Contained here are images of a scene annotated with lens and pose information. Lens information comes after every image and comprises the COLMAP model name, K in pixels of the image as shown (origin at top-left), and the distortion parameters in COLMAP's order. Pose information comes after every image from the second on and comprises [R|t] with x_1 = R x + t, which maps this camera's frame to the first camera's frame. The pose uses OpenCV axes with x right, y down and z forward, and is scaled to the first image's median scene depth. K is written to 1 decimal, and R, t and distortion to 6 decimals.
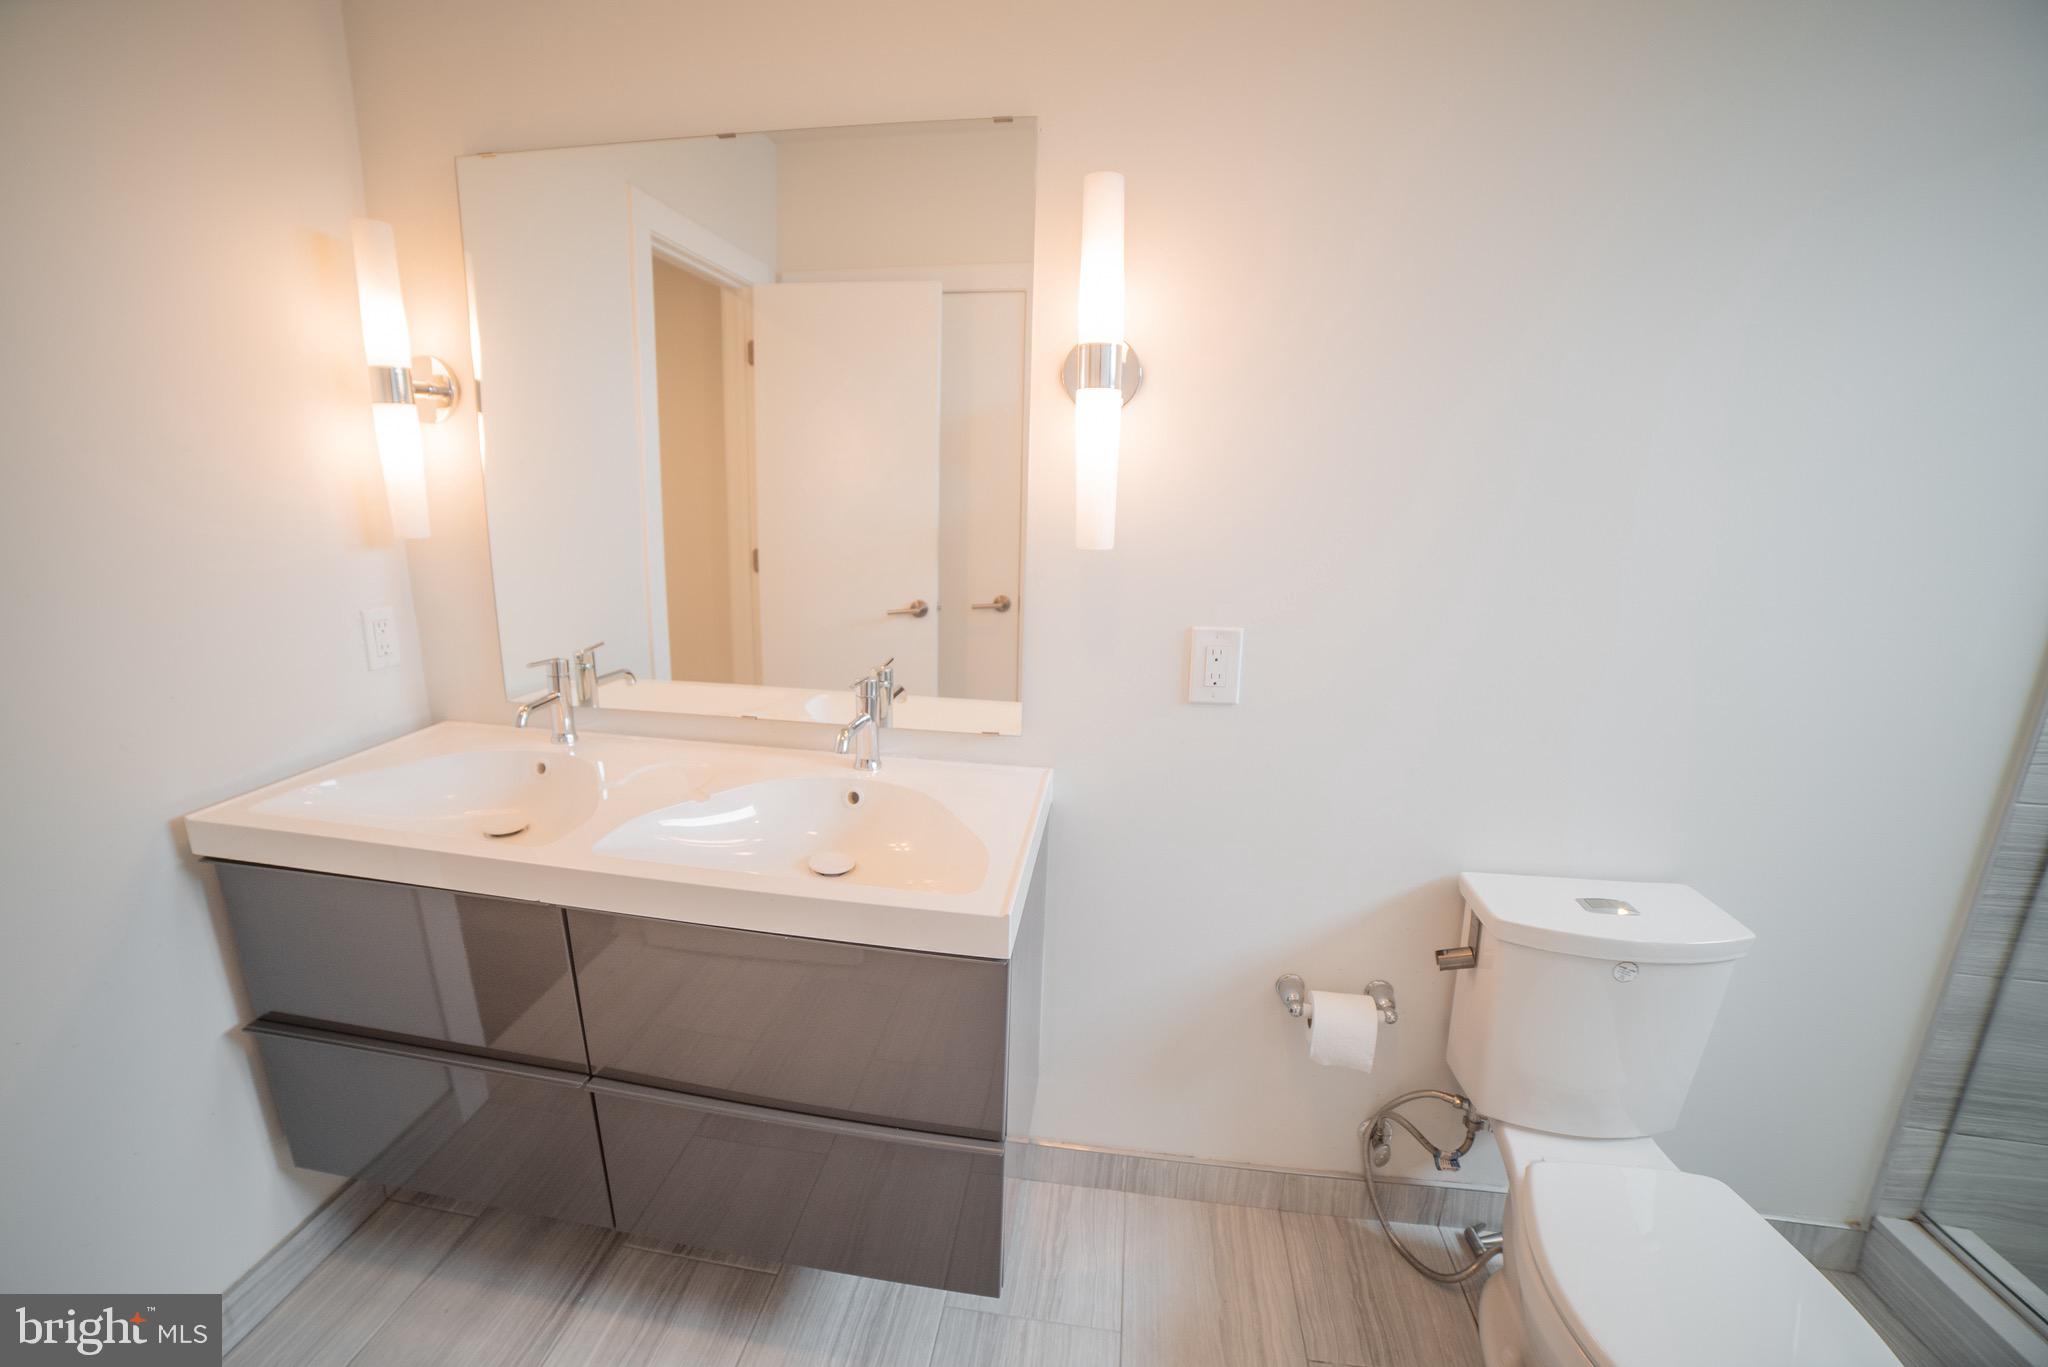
lens RADIAL K [[825.8, 0, 1011.6], [0, 825.8, 683.8], [0, 0, 1]] dist [-0.106356, 0.034414]
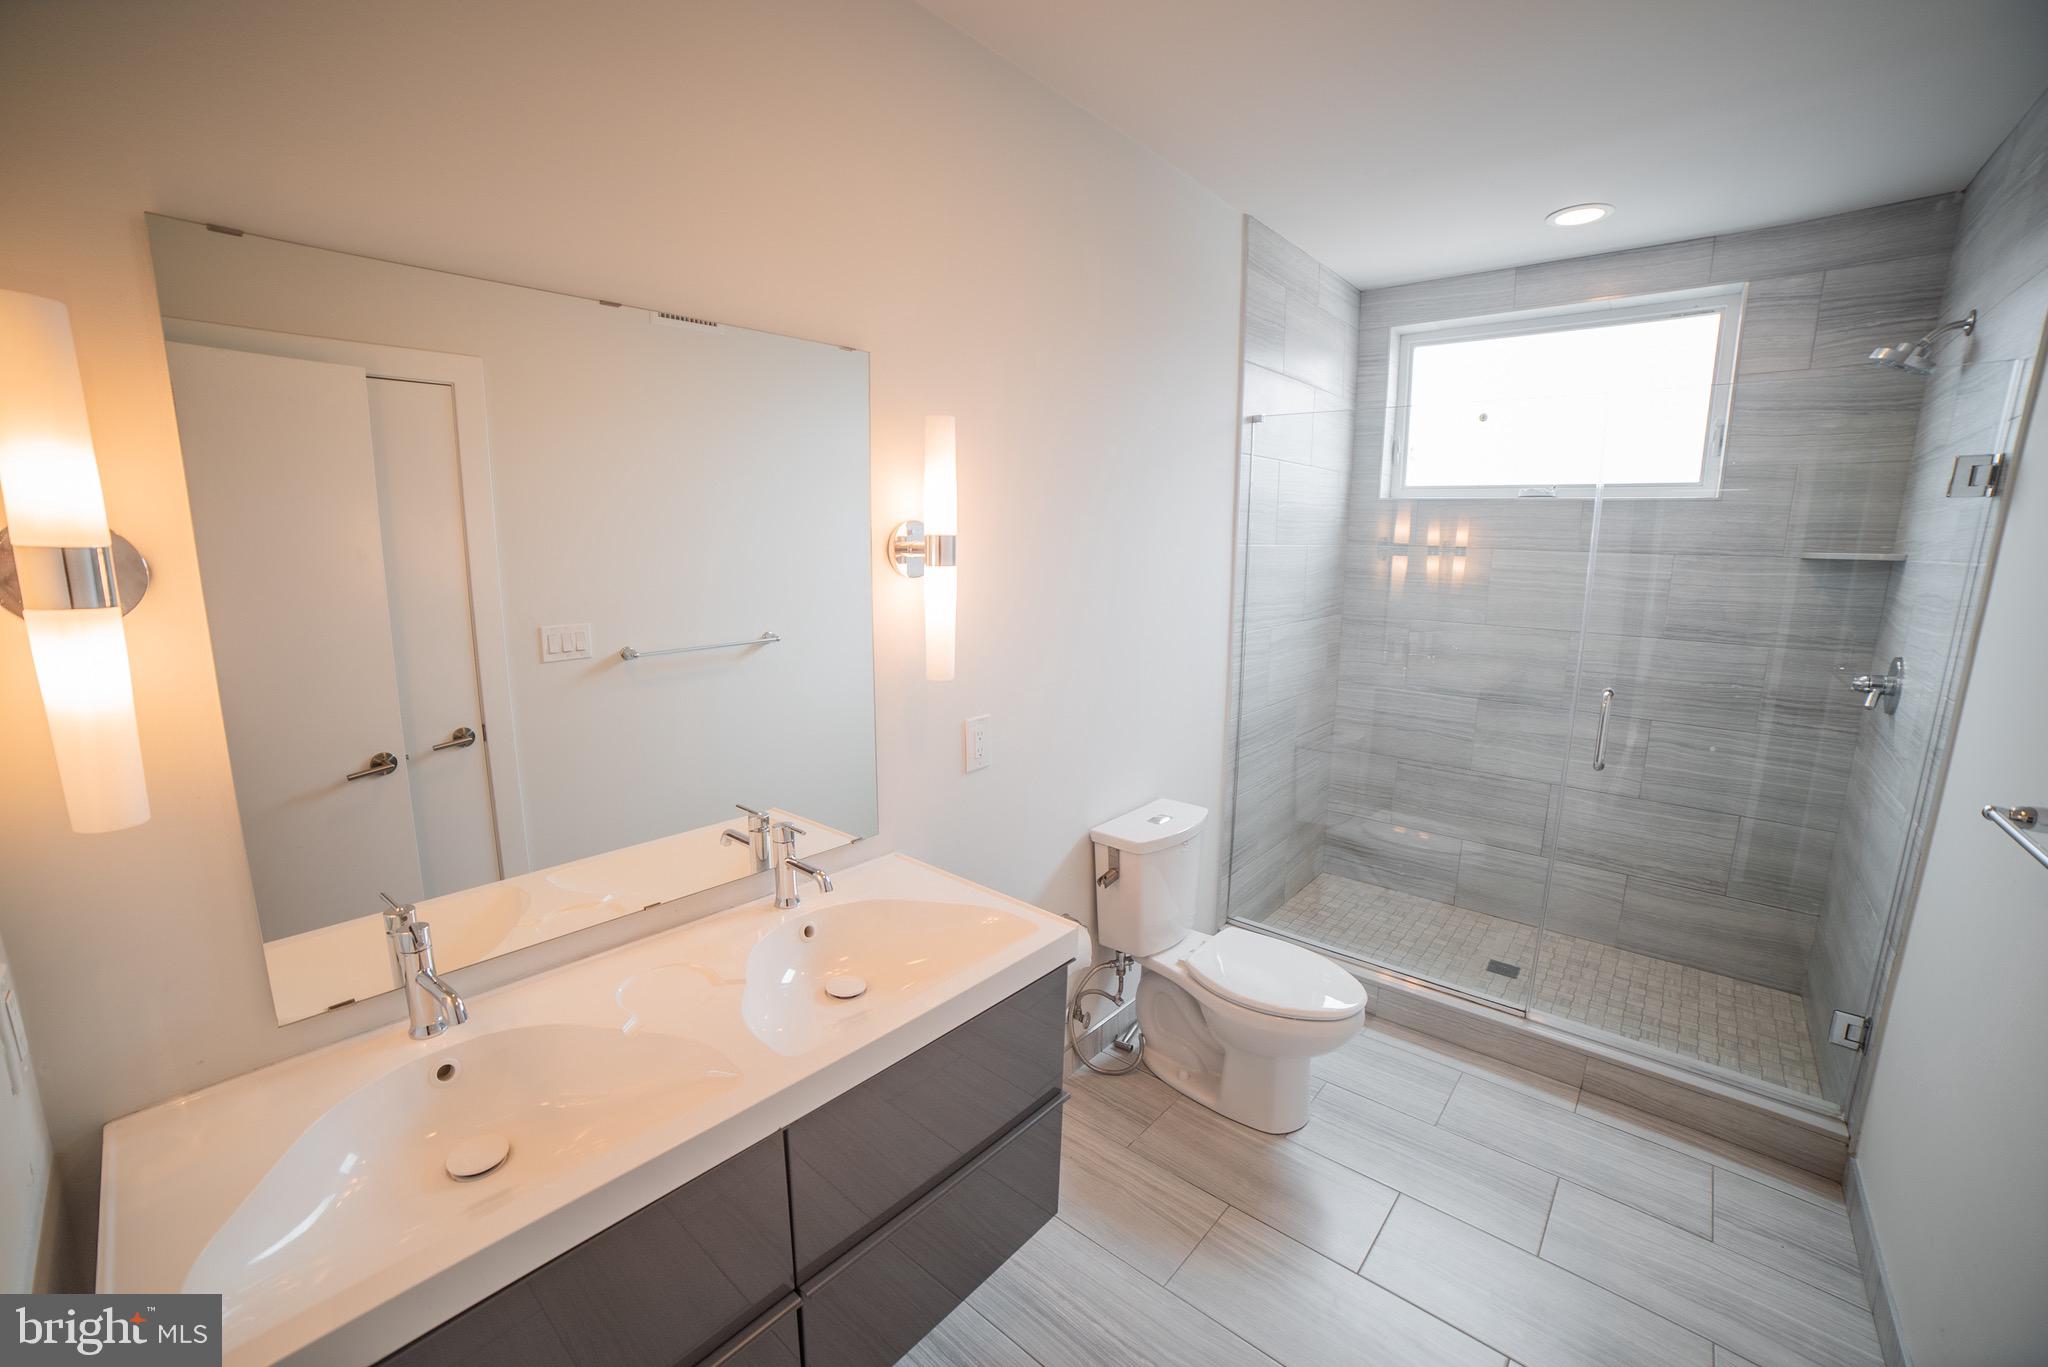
lens RADIAL K [[825.8, 0, 1011.6], [0, 825.8, 683.8], [0, 0, 1]] dist [-0.106356, 0.034414]
pose [[0.540452, -0.159213, 0.826174, -0.916237], [0.201442, 0.977860, 0.056669, -0.198033], [-0.816905, 0.135799, 0.560558, 0.125803]]
